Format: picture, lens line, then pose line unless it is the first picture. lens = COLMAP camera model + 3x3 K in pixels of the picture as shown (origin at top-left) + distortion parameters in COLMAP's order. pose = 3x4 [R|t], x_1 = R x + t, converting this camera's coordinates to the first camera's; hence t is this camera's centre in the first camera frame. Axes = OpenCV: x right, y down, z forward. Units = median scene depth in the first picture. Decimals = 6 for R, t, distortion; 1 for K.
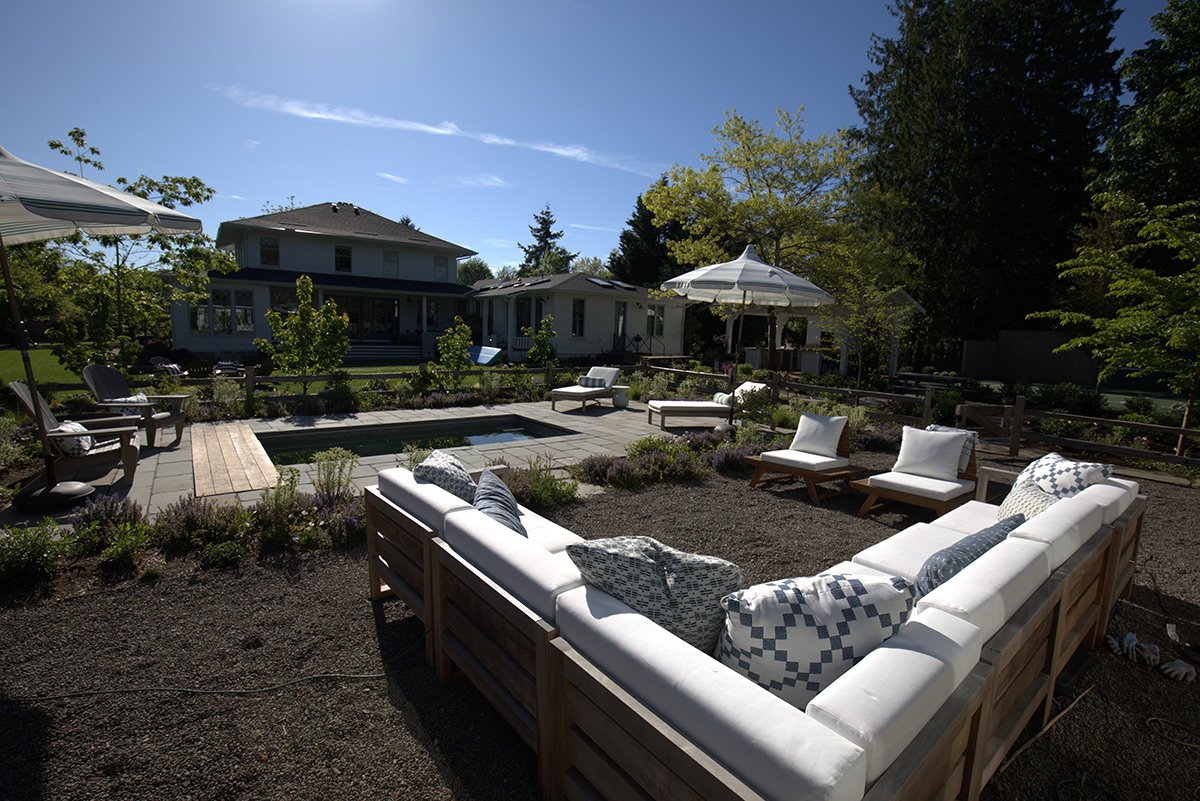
lens RADIAL K [[548.2, 0, 600.0], [0, 548.2, 400.5], [0, 0, 1]] dist [0.000015, 0.000053]
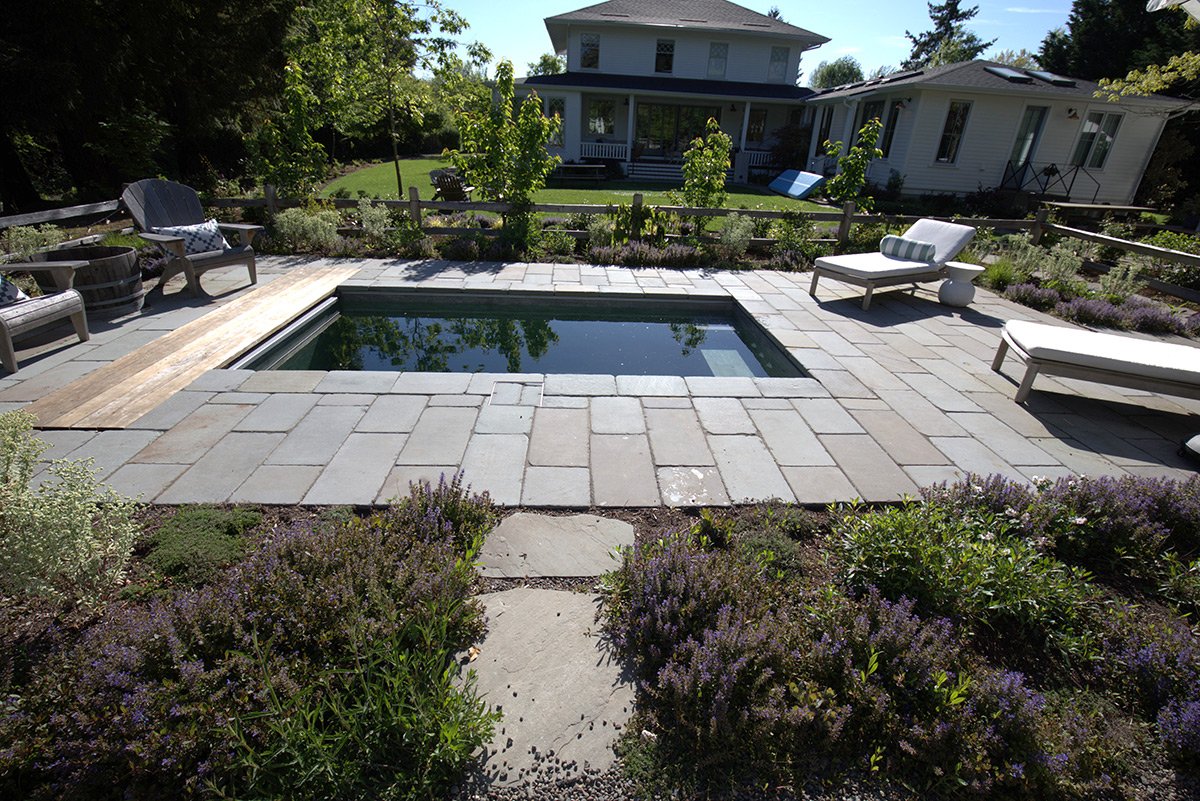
lens RADIAL K [[549.9, 0, 600.0], [0, 549.9, 400.5], [0, 0, 1]] dist [-0.022271, 0.001410]
pose [[0.827580, 0.251169, -0.502021, 0.018317], [-0.090802, 0.942434, 0.321828, -0.016804], [0.553955, -0.220754, 0.802746, 0.158152]]
